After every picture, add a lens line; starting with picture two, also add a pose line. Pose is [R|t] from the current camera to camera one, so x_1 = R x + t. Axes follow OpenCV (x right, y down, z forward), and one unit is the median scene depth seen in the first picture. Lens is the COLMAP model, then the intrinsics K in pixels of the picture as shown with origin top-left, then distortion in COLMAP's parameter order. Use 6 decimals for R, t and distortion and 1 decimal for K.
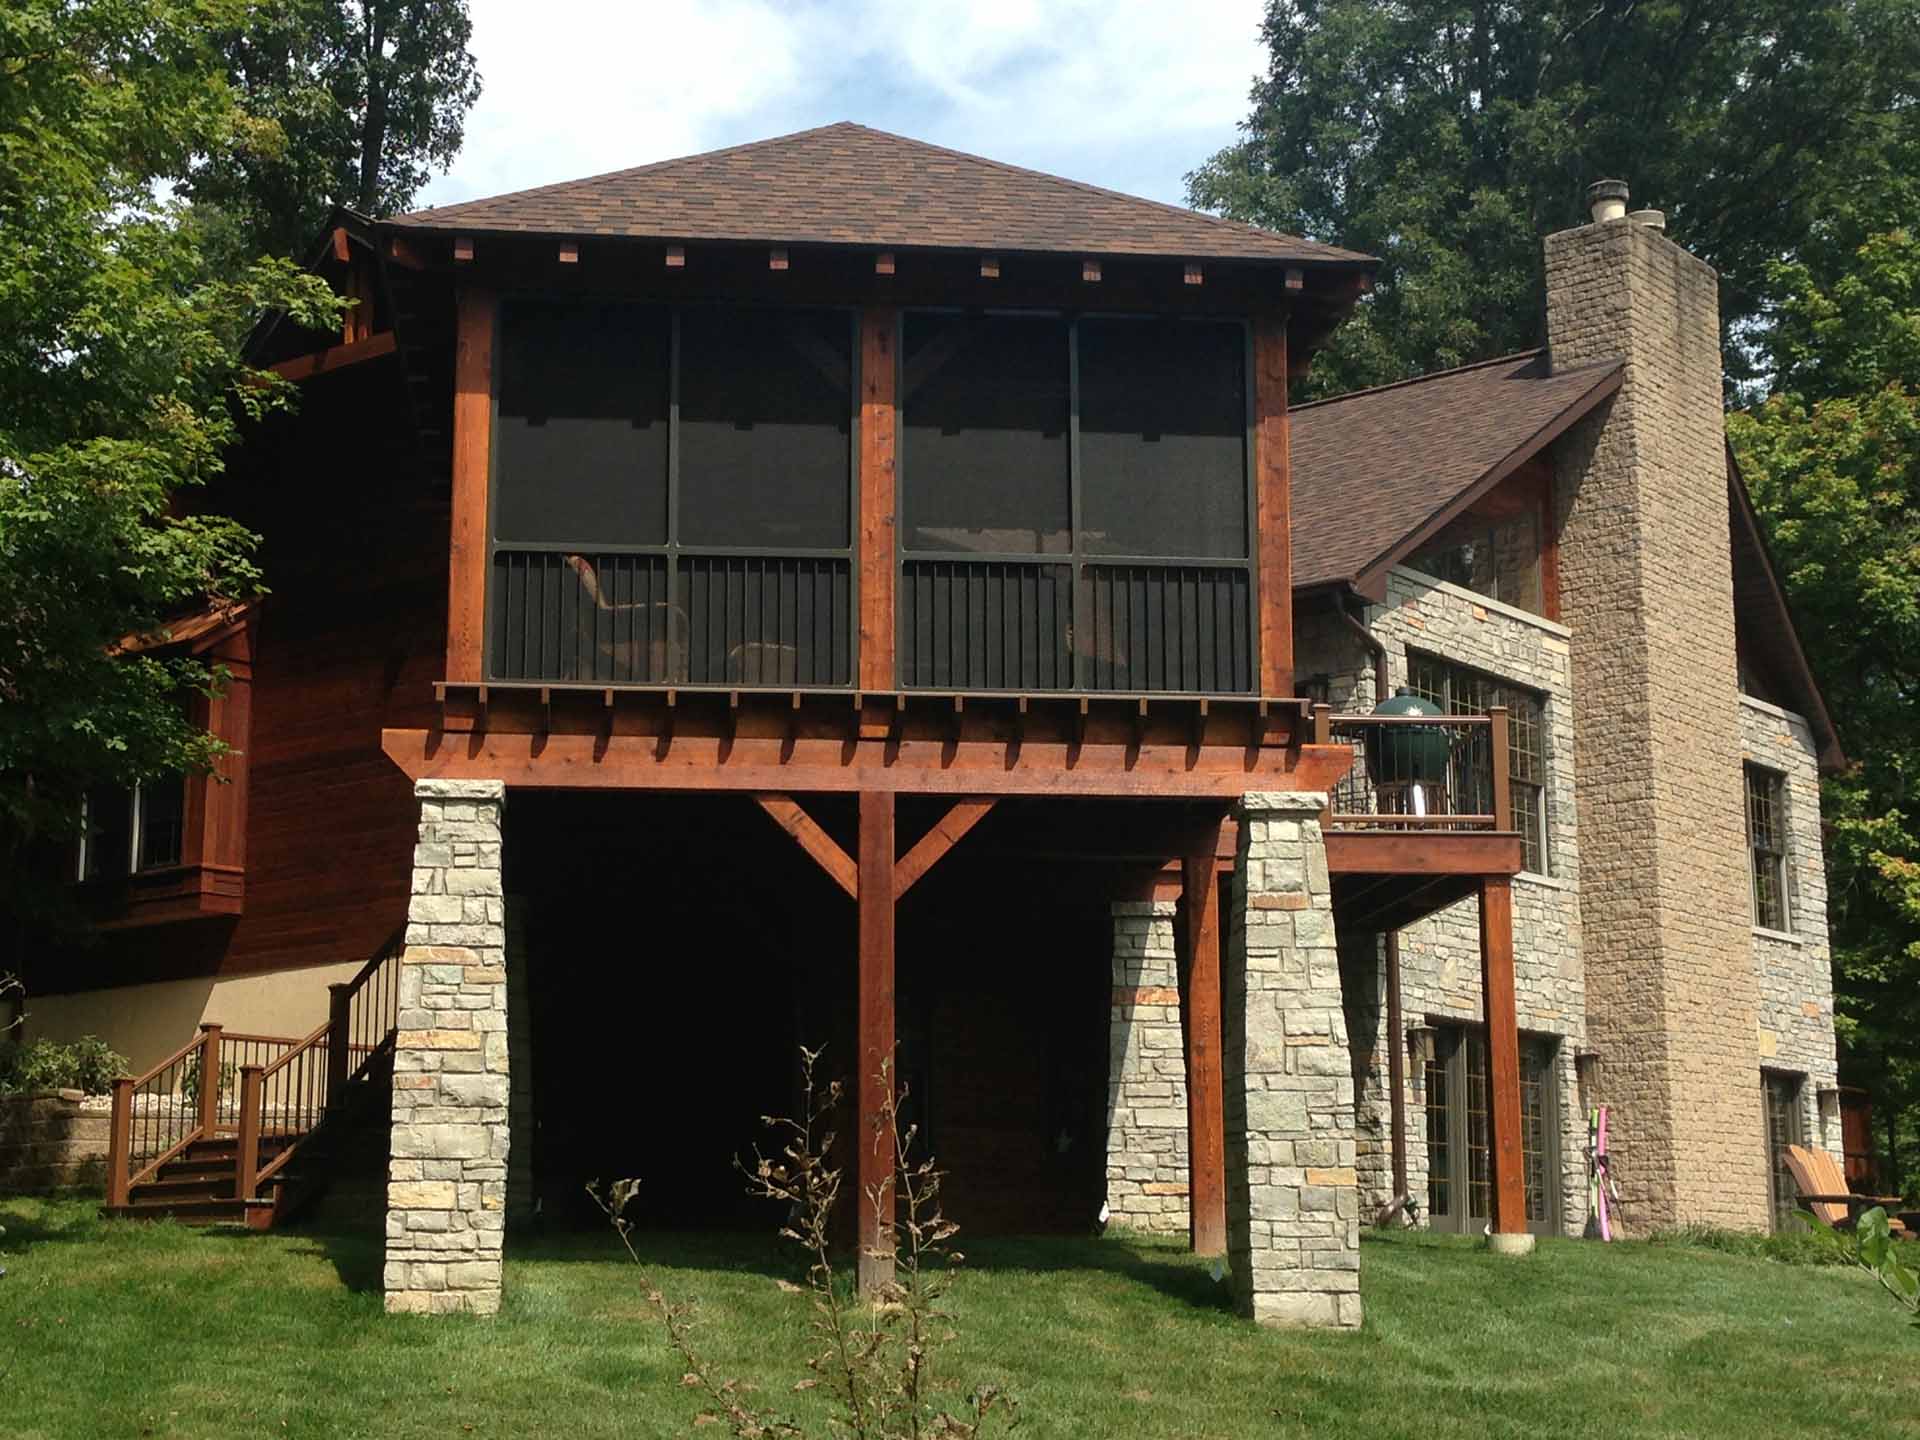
lens RADIAL K [[2997.3, 0, 960.0], [0, 2997.3, 720.0], [0, 0, 1]] dist [0.054818, 0.140035]
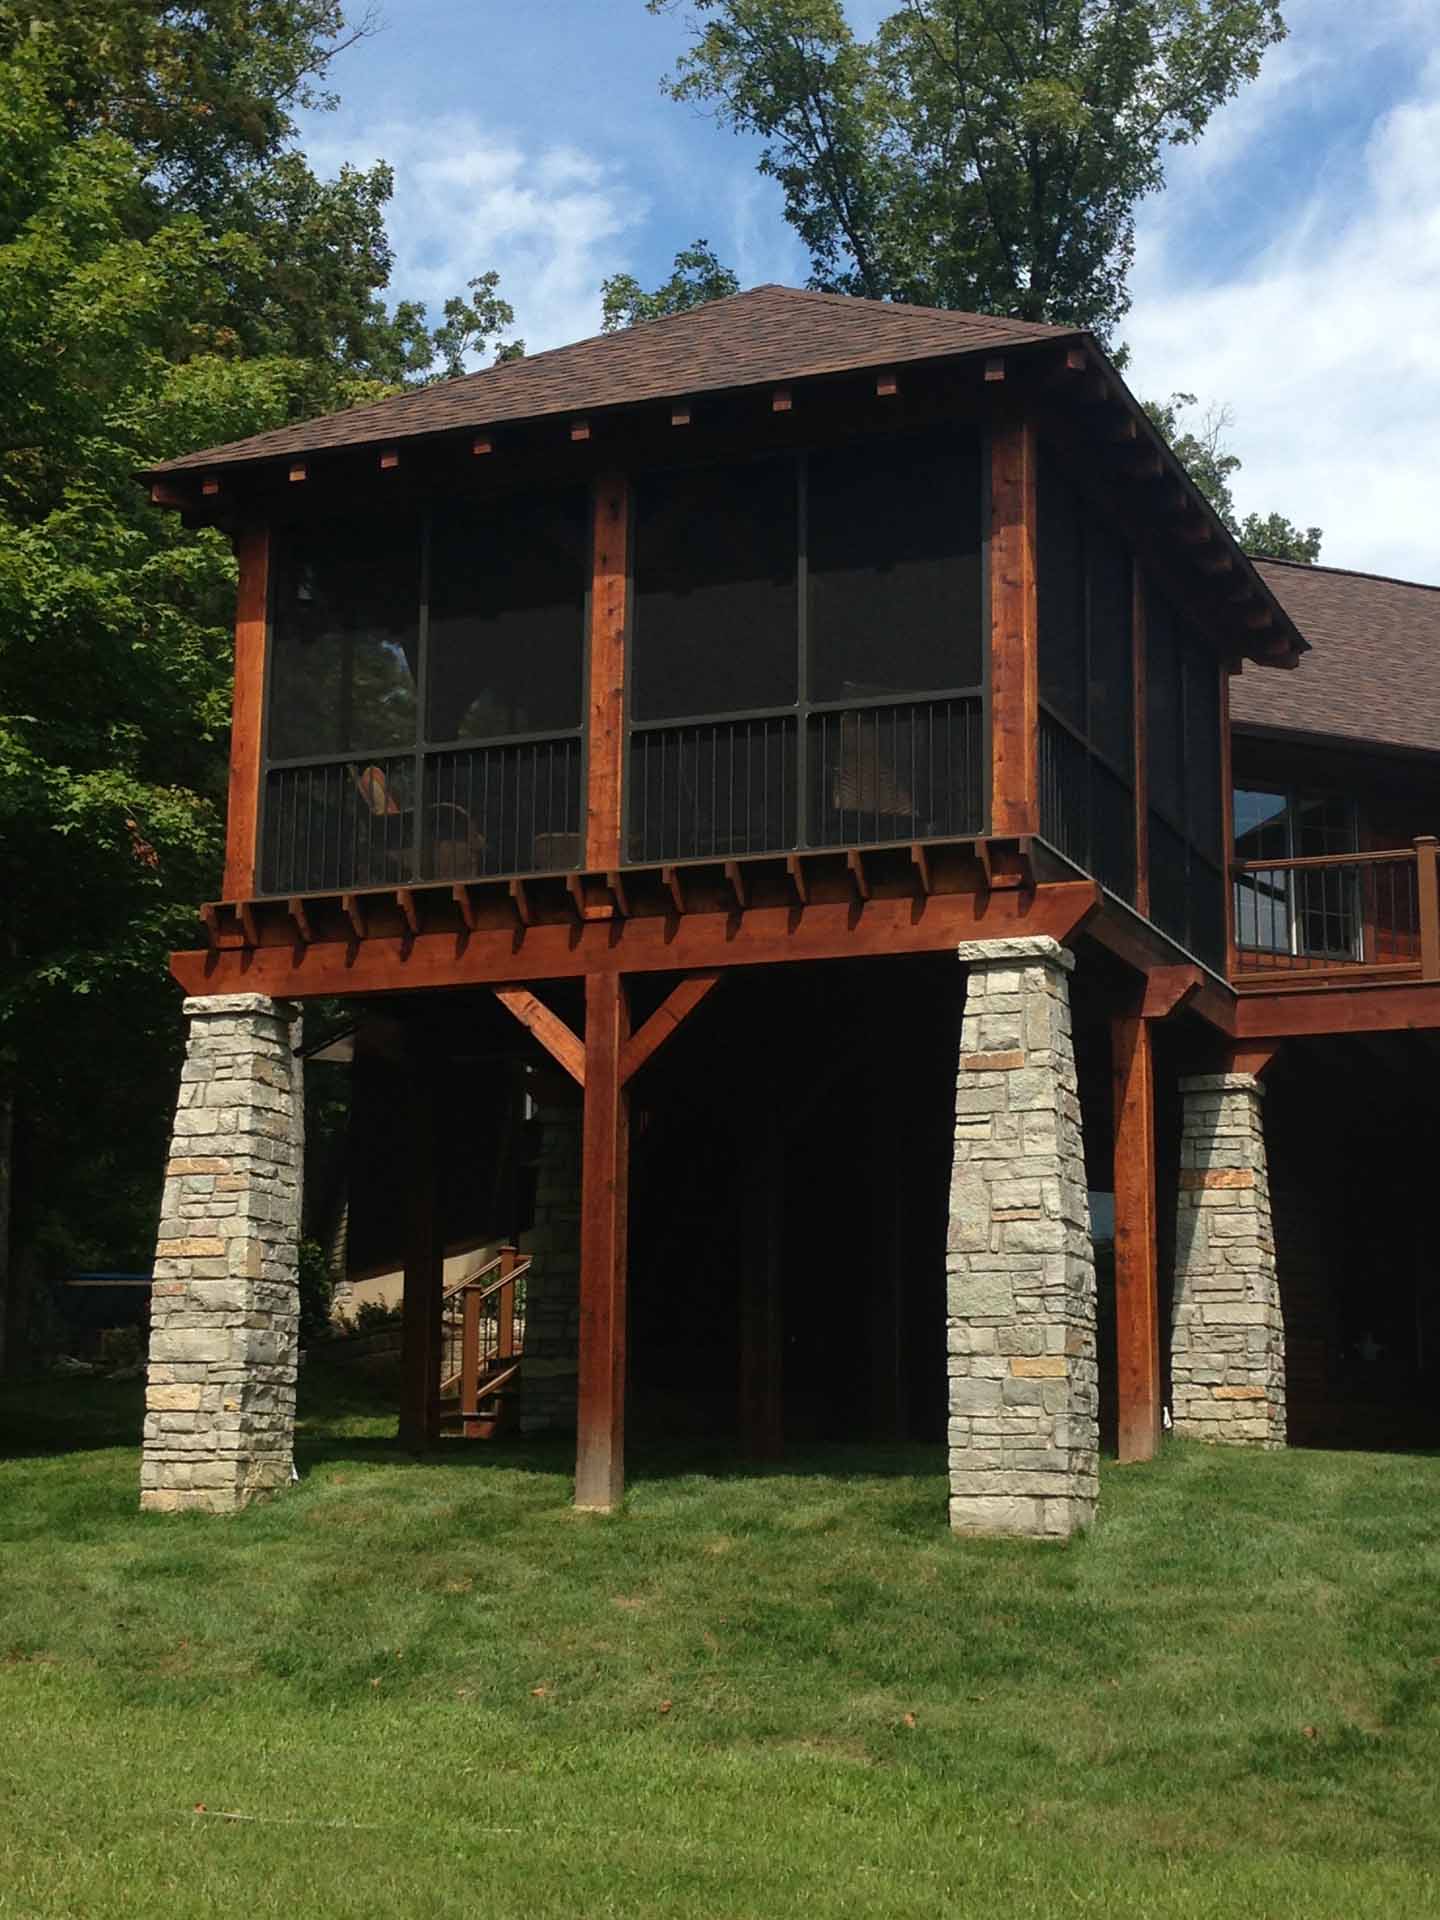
lens RADIAL K [[2997.3, 0, 718.4], [0, 2997.3, 927.2], [0, 0, 1]] dist [0.054818, 0.140035]
pose [[0.870272, -0.087331, -0.484768, 0.476253], [0.081210, 0.996128, -0.033661, 0.044442], [0.485831, -0.010073, 0.873995, 0.178134]]
